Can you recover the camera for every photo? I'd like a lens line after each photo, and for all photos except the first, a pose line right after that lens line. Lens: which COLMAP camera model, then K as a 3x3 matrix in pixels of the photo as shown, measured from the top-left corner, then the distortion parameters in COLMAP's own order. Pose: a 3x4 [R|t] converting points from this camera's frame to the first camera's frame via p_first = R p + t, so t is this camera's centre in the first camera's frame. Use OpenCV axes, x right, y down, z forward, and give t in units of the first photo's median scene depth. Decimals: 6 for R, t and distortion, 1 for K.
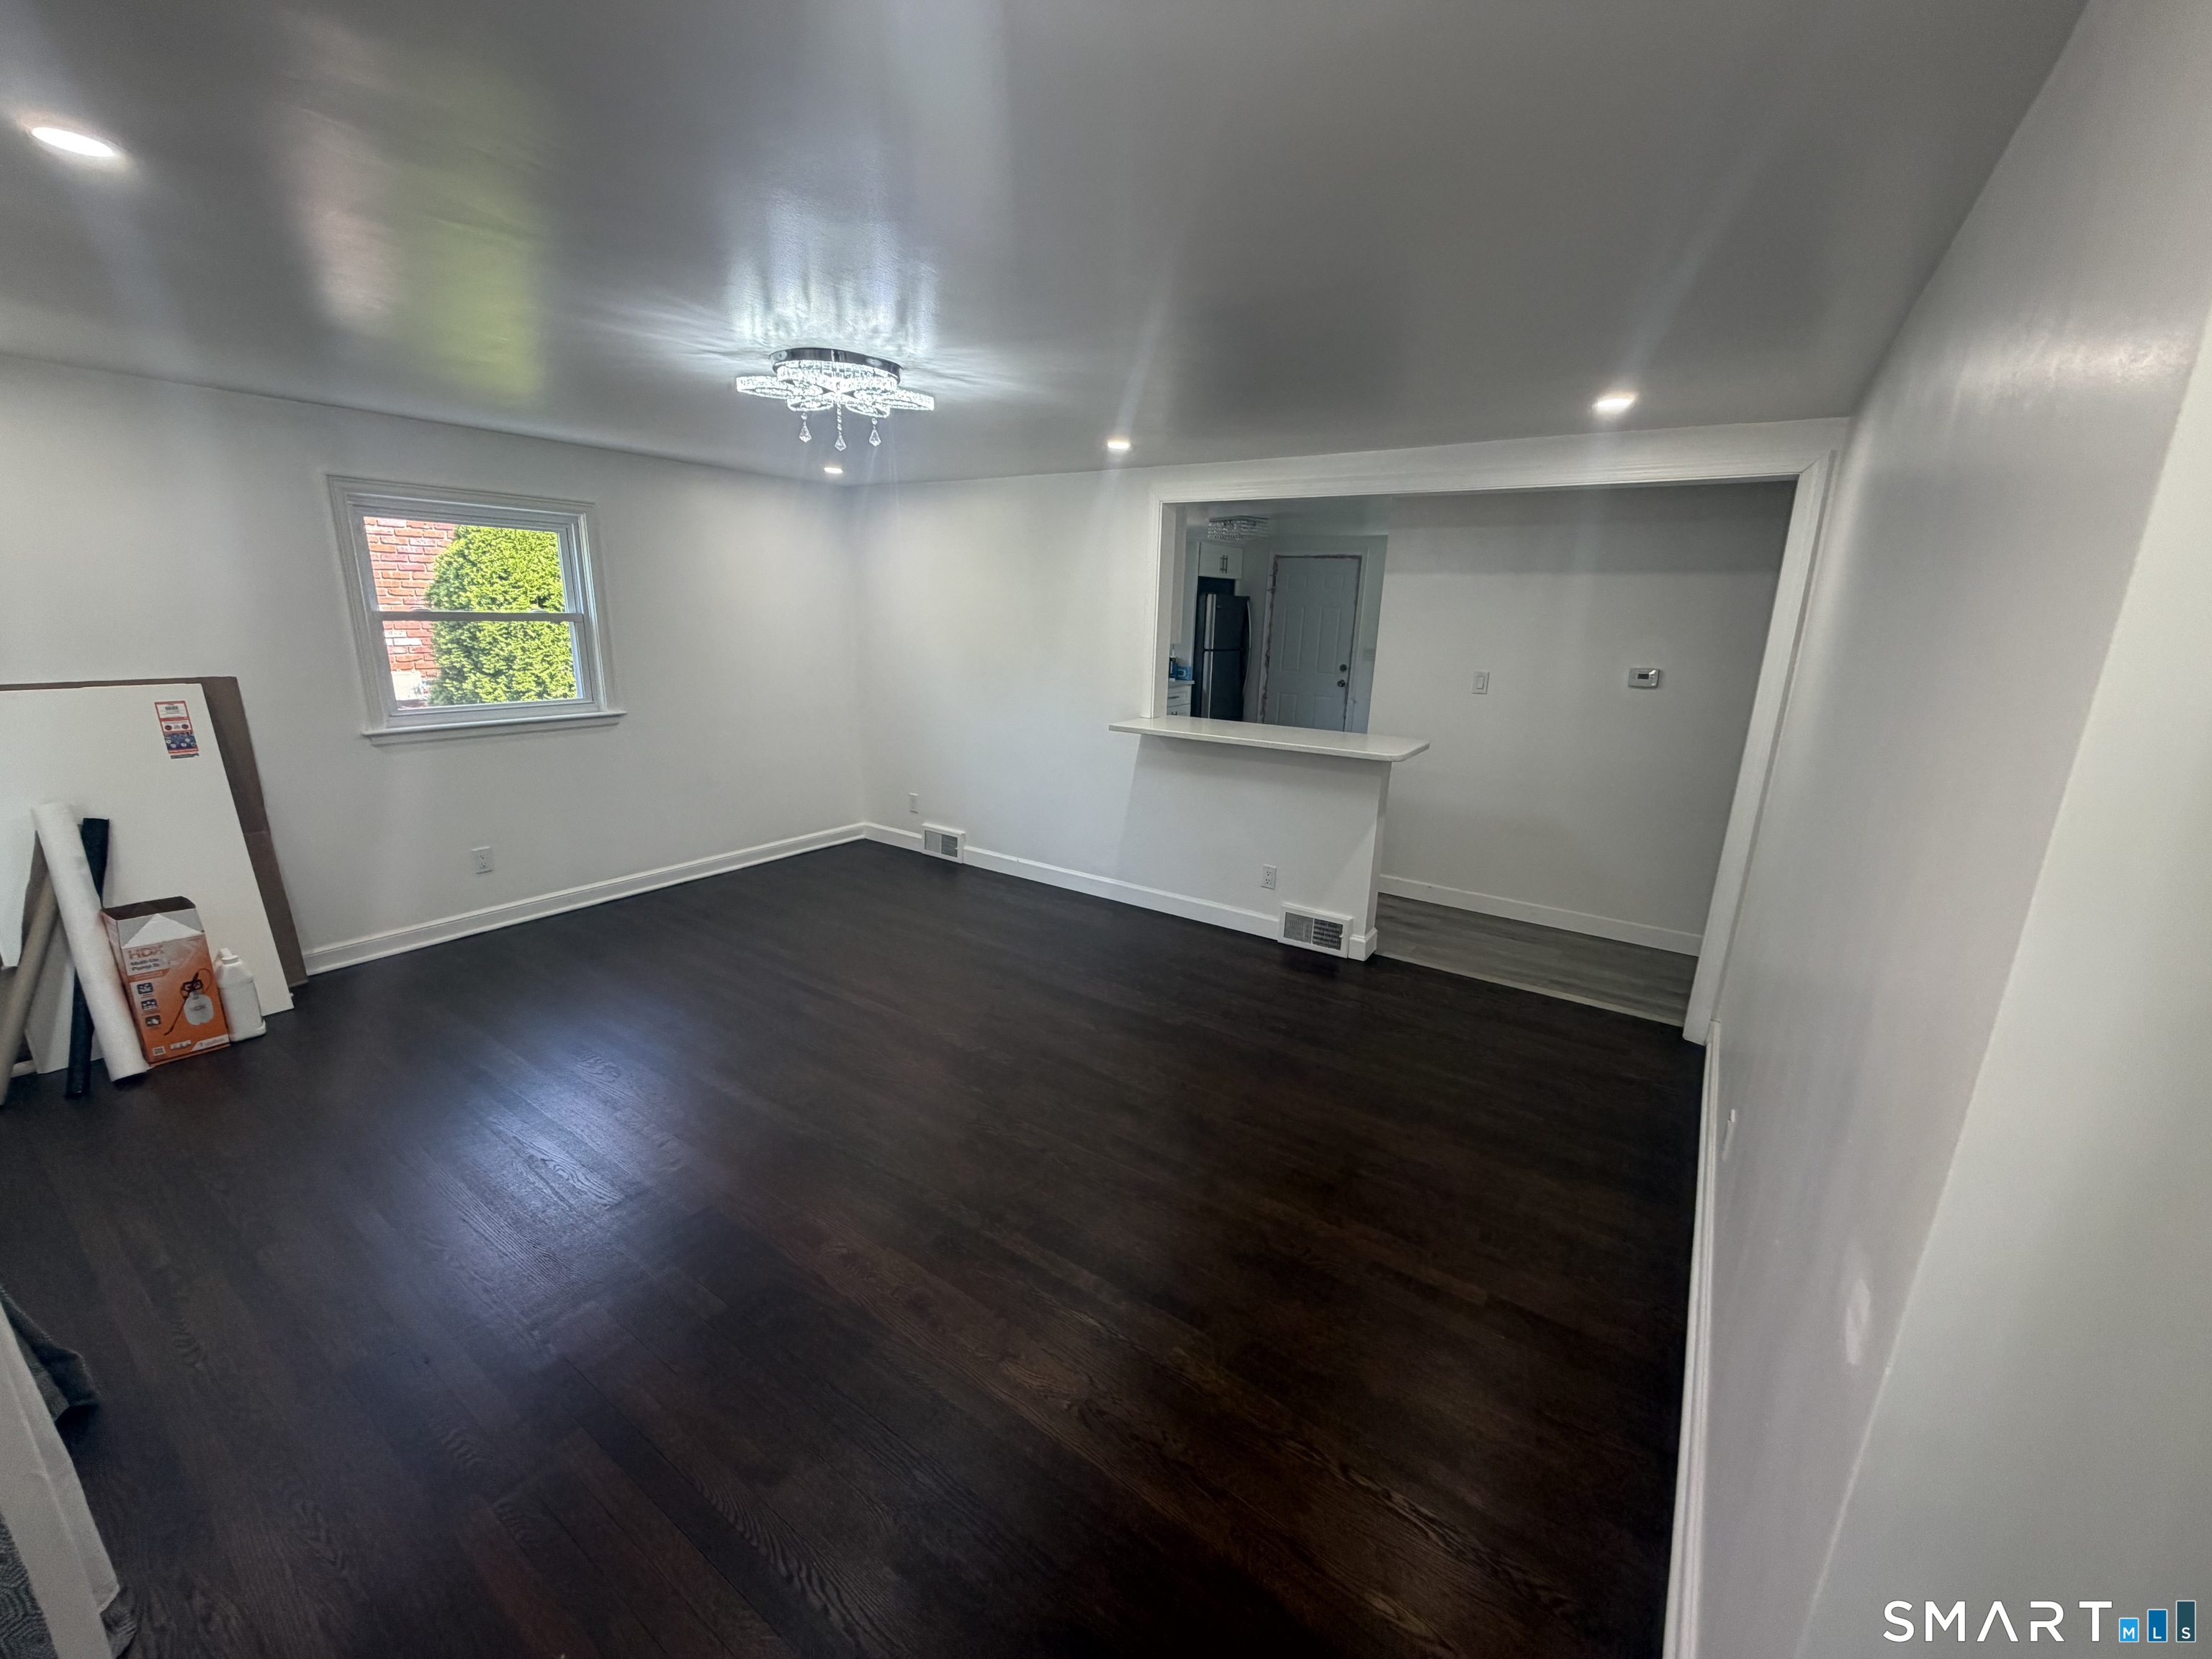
lens RADIAL K [[883.5, 0, 1100.8], [0, 883.5, 827.0], [0, 0, 1]] dist [0.000550, -0.000812]
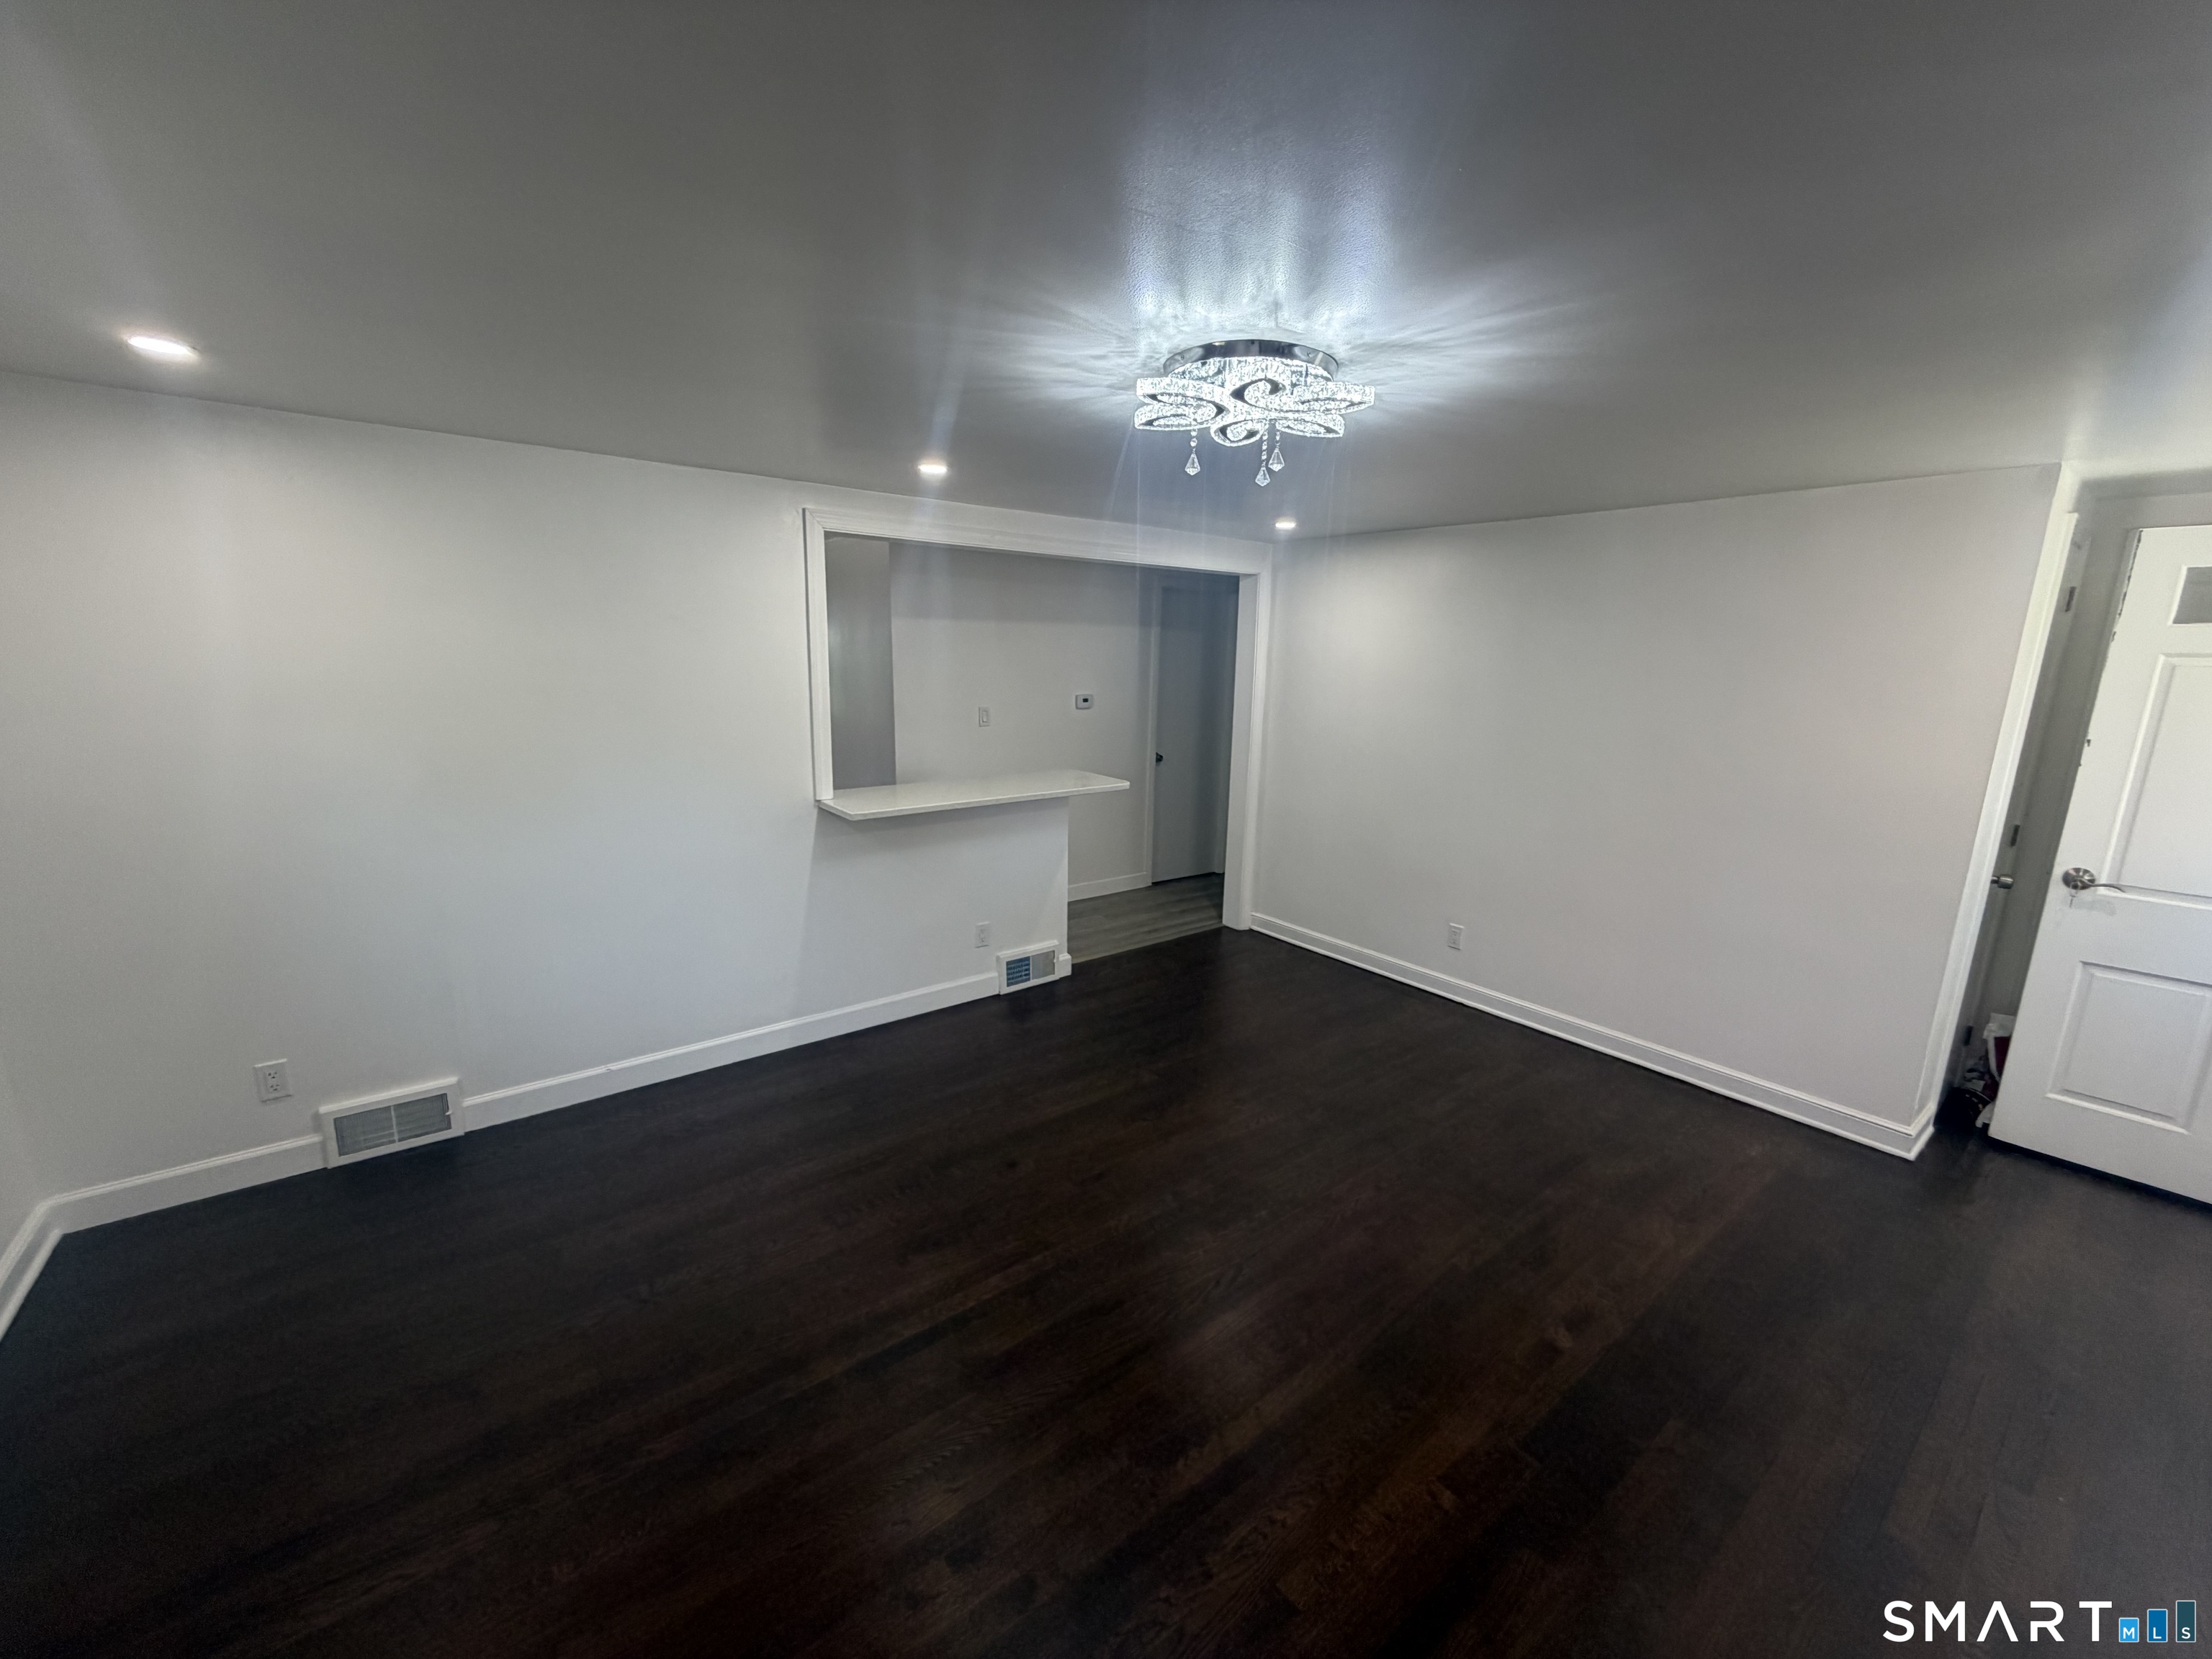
lens RADIAL K [[883.5, 0, 1101.9], [0, 883.5, 840.4], [0, 0, 1]] dist [0.000550, -0.000812]
pose [[0.292617, -0.224427, 0.929520, -0.639973], [0.218702, 0.962009, 0.163423, -0.170833], [-0.930884, 0.155468, 0.330583, 0.540254]]
